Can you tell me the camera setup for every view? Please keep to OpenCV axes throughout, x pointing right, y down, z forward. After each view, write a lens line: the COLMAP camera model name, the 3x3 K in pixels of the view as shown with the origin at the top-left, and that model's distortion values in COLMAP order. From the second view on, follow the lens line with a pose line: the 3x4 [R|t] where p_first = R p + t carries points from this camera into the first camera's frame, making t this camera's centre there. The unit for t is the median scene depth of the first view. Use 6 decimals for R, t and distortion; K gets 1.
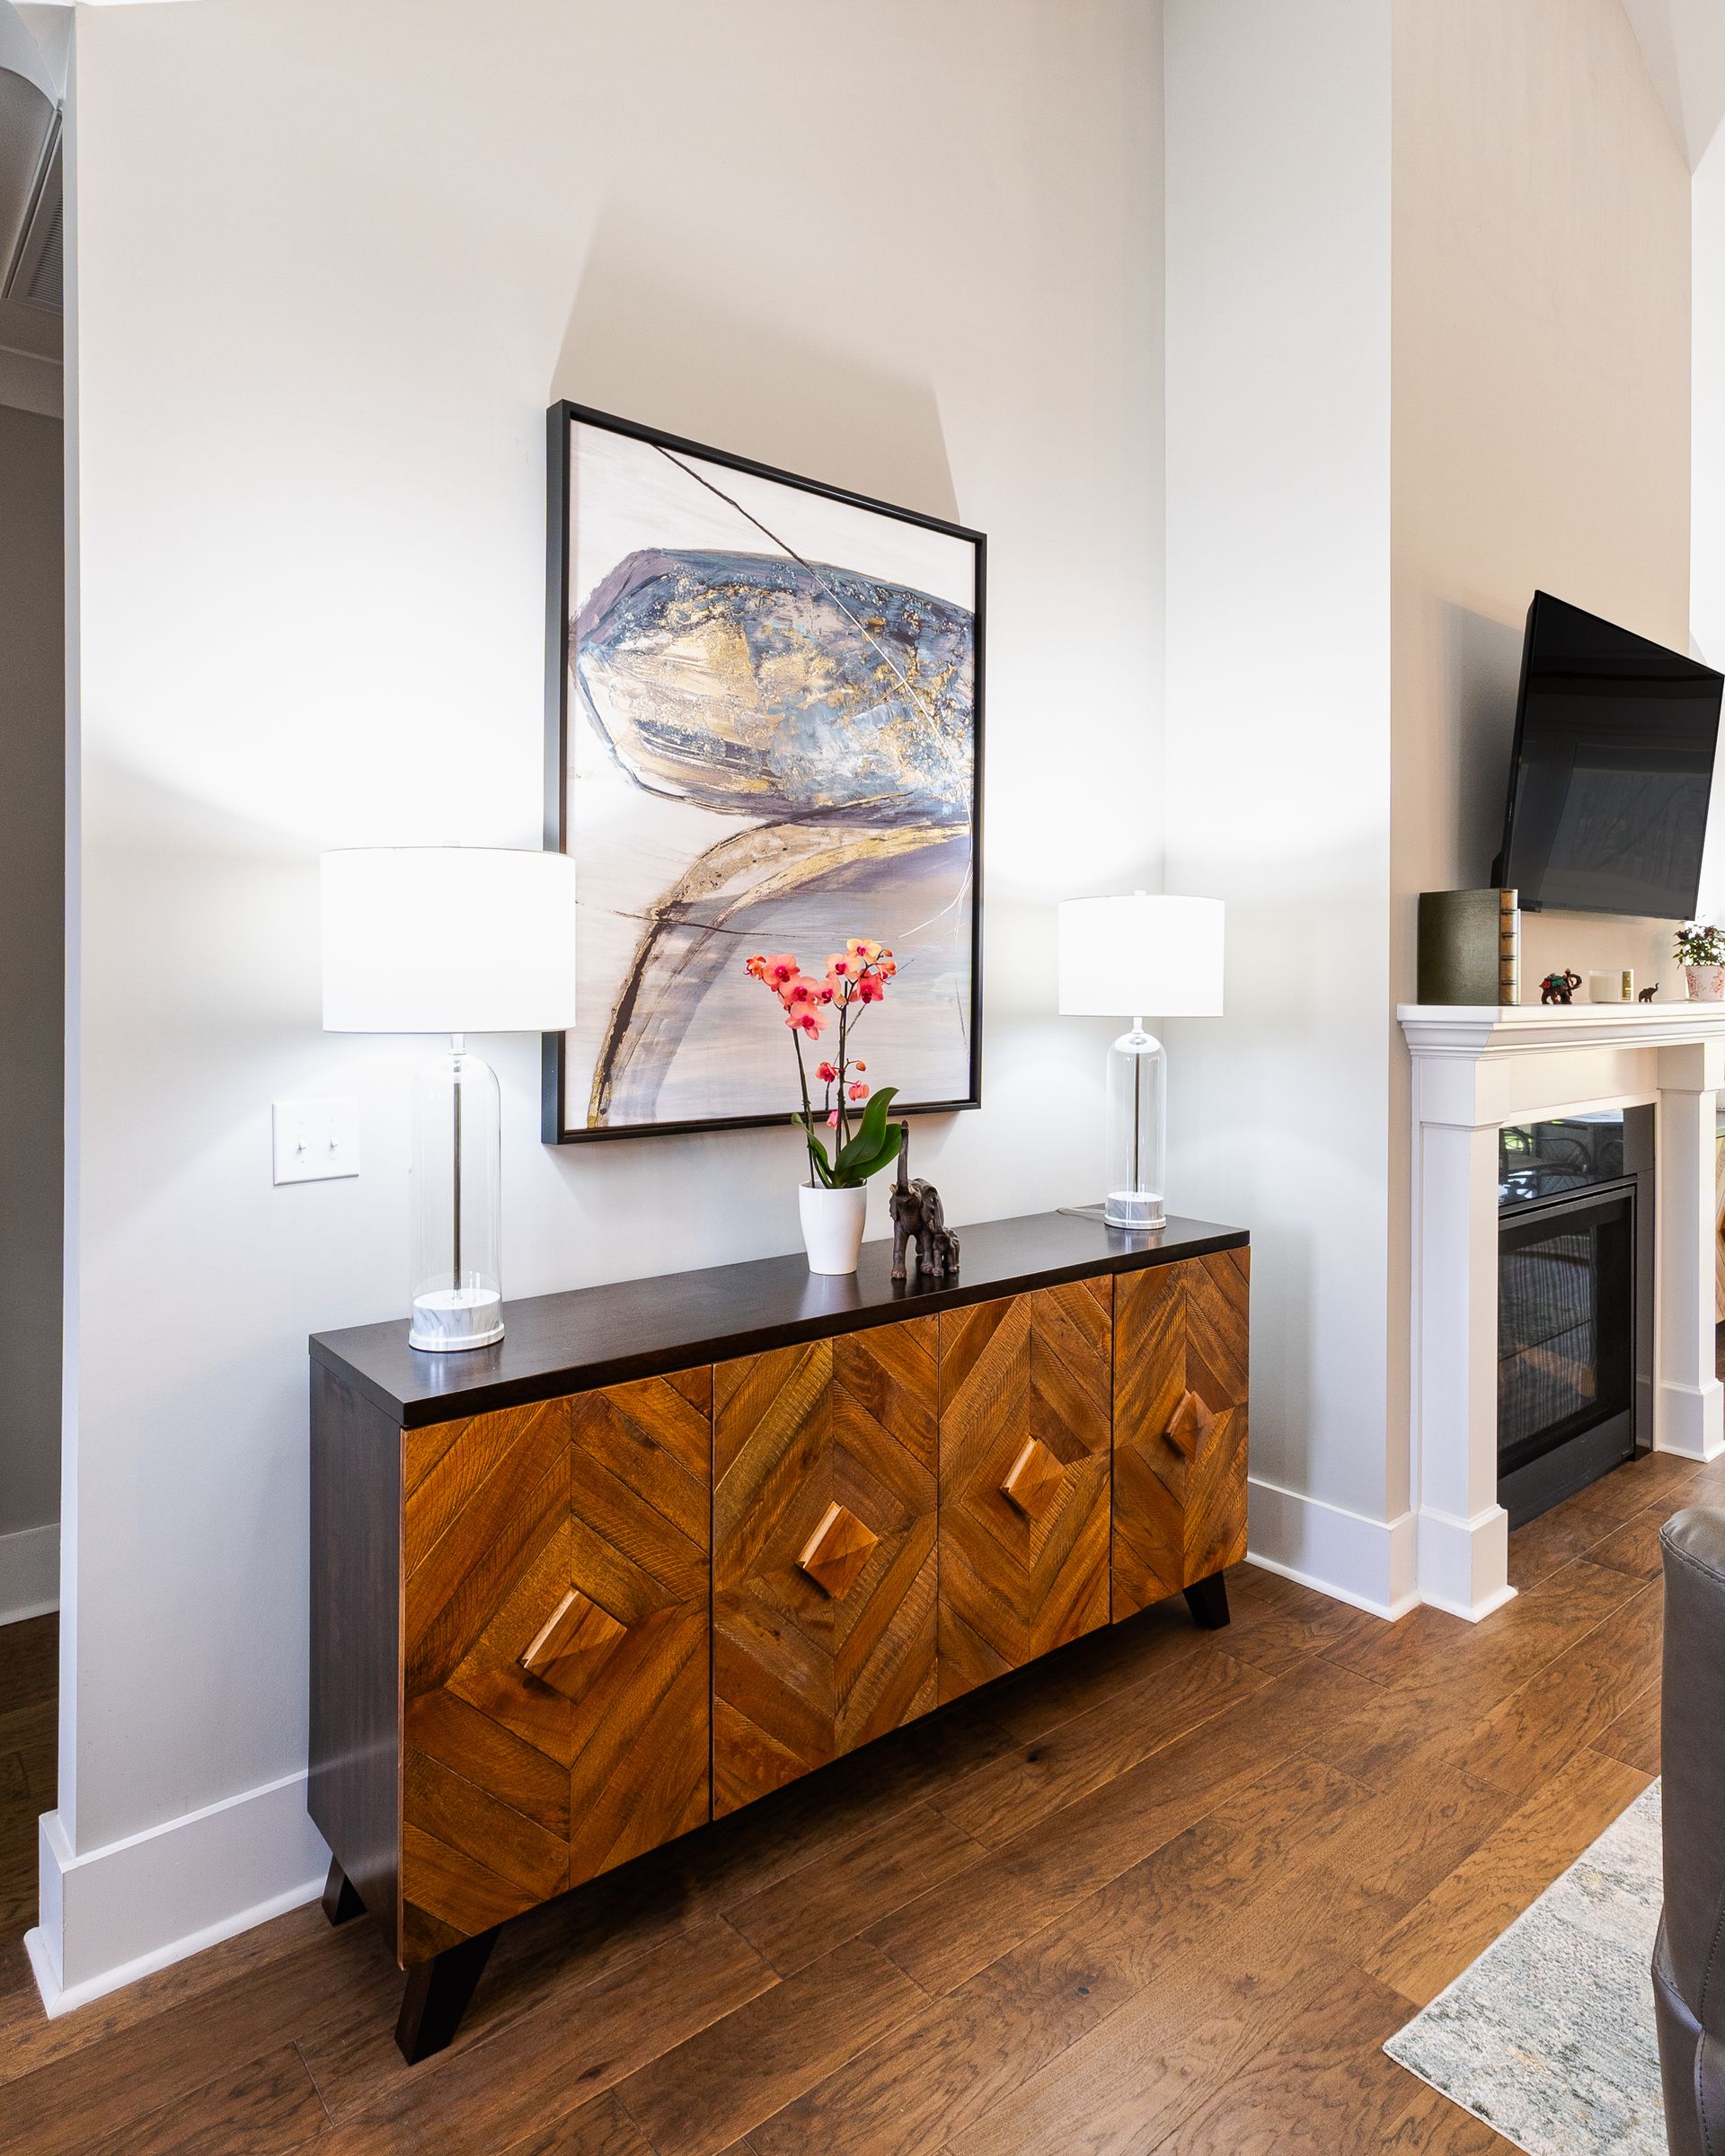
lens RADIAL K [[1276.2, 0, 872.5], [0, 1276.2, 976.6], [0, 0, 1]] dist [0.002847, -0.003660]
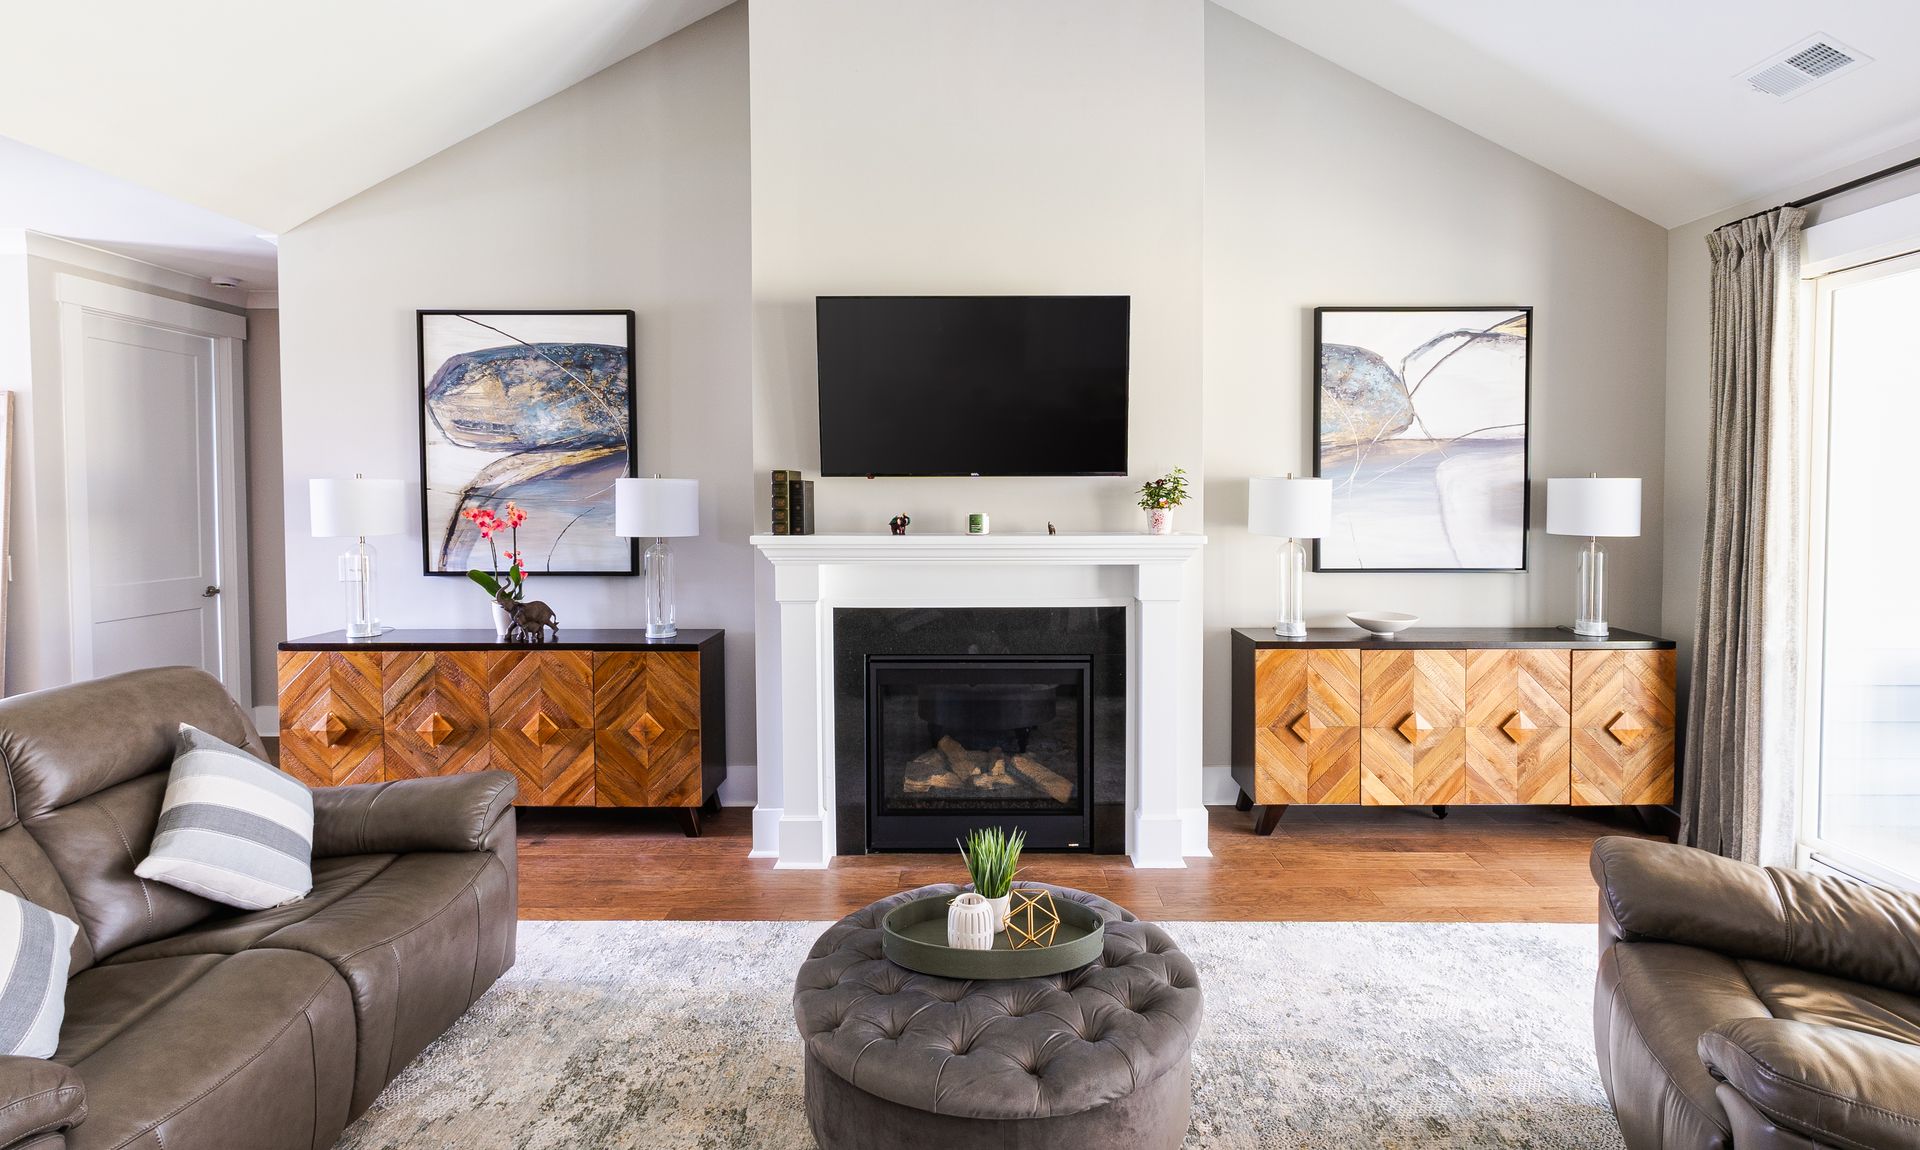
lens RADIAL K [[915.1, 0, 971.5], [0, 915.1, 514.0], [0, 0, 1]] dist [0.000666, -0.000610]
pose [[0.768381, 0.011229, -0.639894, 1.827544], [0.005125, 0.999706, 0.023696, -0.043347], [0.639972, -0.021487, 0.768098, 0.212189]]
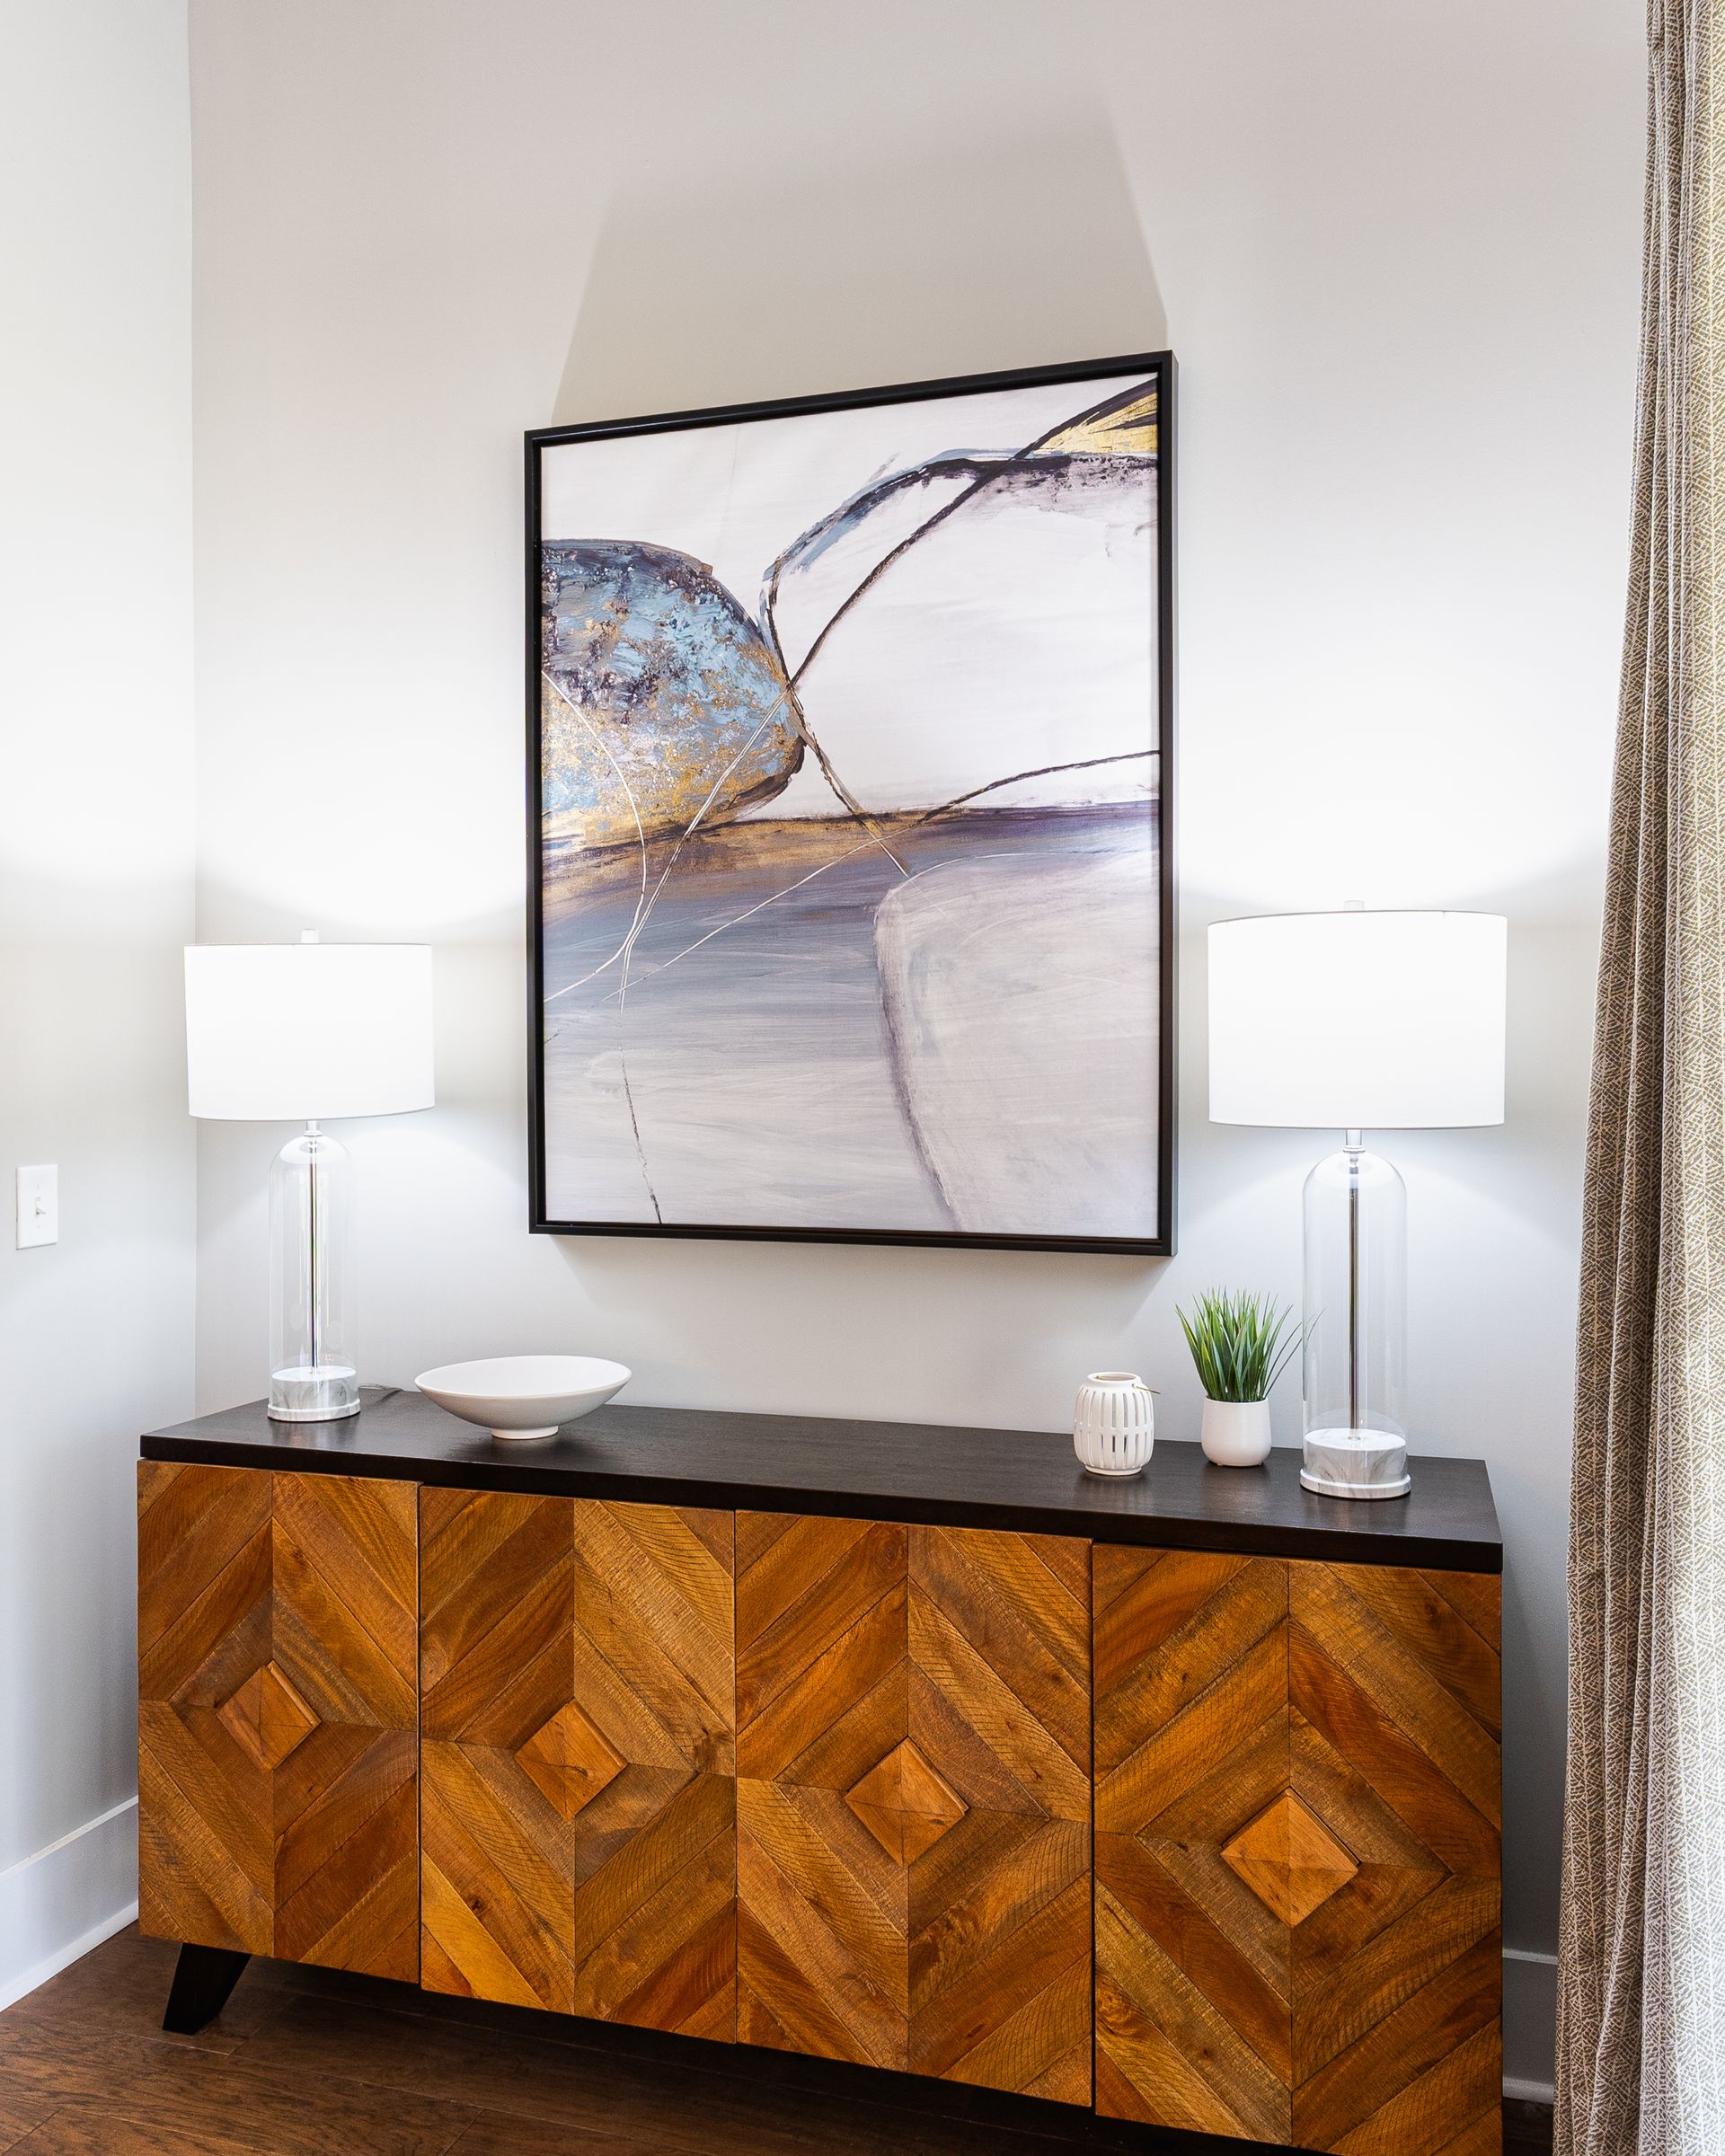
lens RADIAL K [[1700.3, 0, 862.5], [0, 1700.3, 1078.0], [0, 0, 1]] dist [-0.005871, 0.005862]
pose [[0.542069, 0.003314, -0.840328, 2.264417], [0.002599, 0.999981, 0.005619, 0.013910], [0.840330, -0.005230, 0.542050, 1.670488]]
